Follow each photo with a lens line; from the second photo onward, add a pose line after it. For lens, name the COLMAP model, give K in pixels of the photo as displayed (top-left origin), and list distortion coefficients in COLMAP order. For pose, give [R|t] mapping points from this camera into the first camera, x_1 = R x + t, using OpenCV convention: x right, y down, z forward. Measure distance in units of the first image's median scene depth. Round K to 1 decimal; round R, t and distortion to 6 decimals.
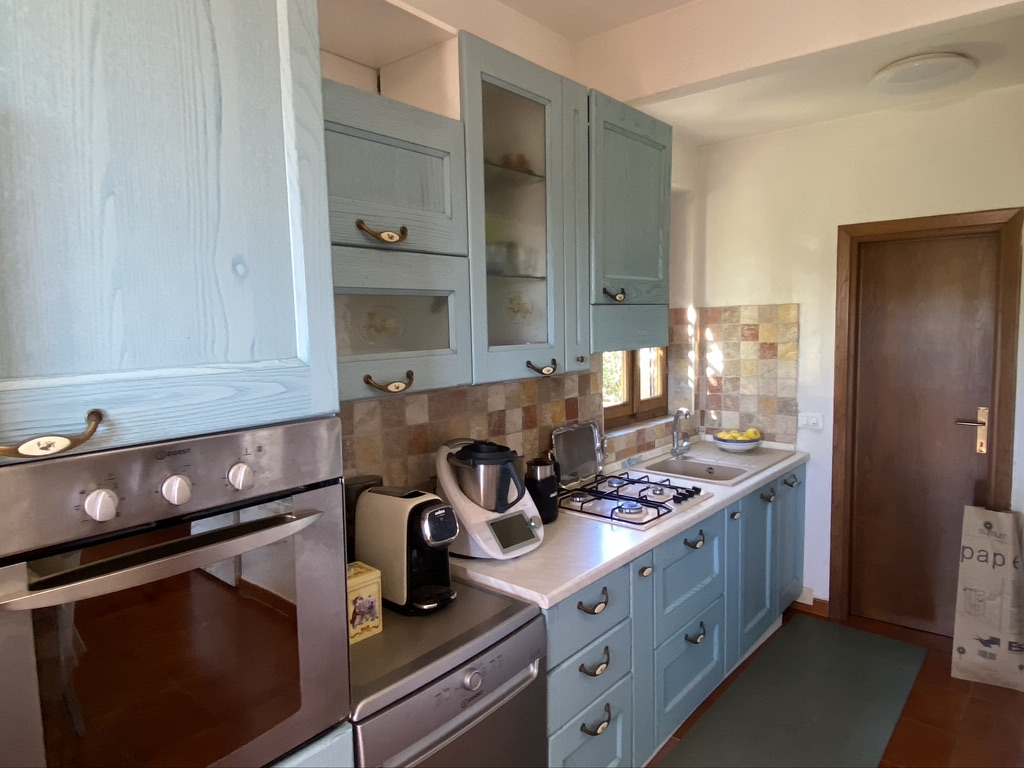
lens RADIAL K [[648.2, 0, 530.7], [0, 648.2, 378.0], [0, 0, 1]] dist [0.071894, -0.066938]
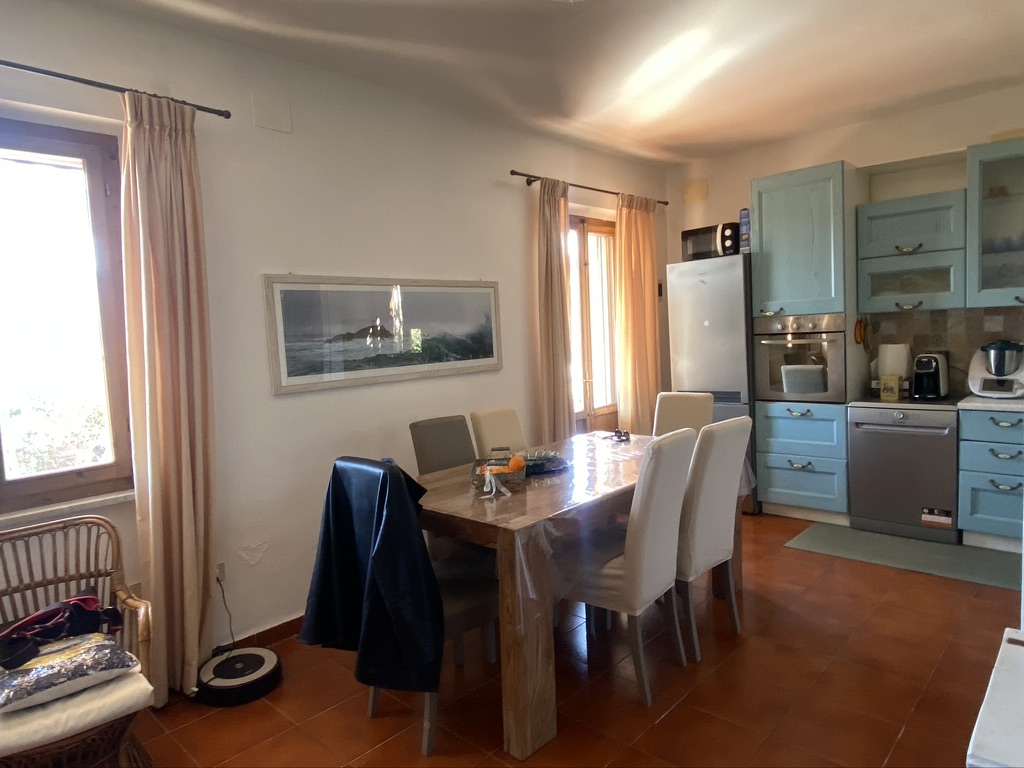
lens RADIAL K [[632.2, 0, 513.7], [0, 632.2, 378.9], [0, 0, 1]] dist [0.072892, -0.083239]
pose [[-0.061702, 0.098464, -0.993226, 1.180992], [-0.035824, 0.994262, 0.100793, 0.046110], [0.997451, 0.041801, -0.057821, -0.194924]]
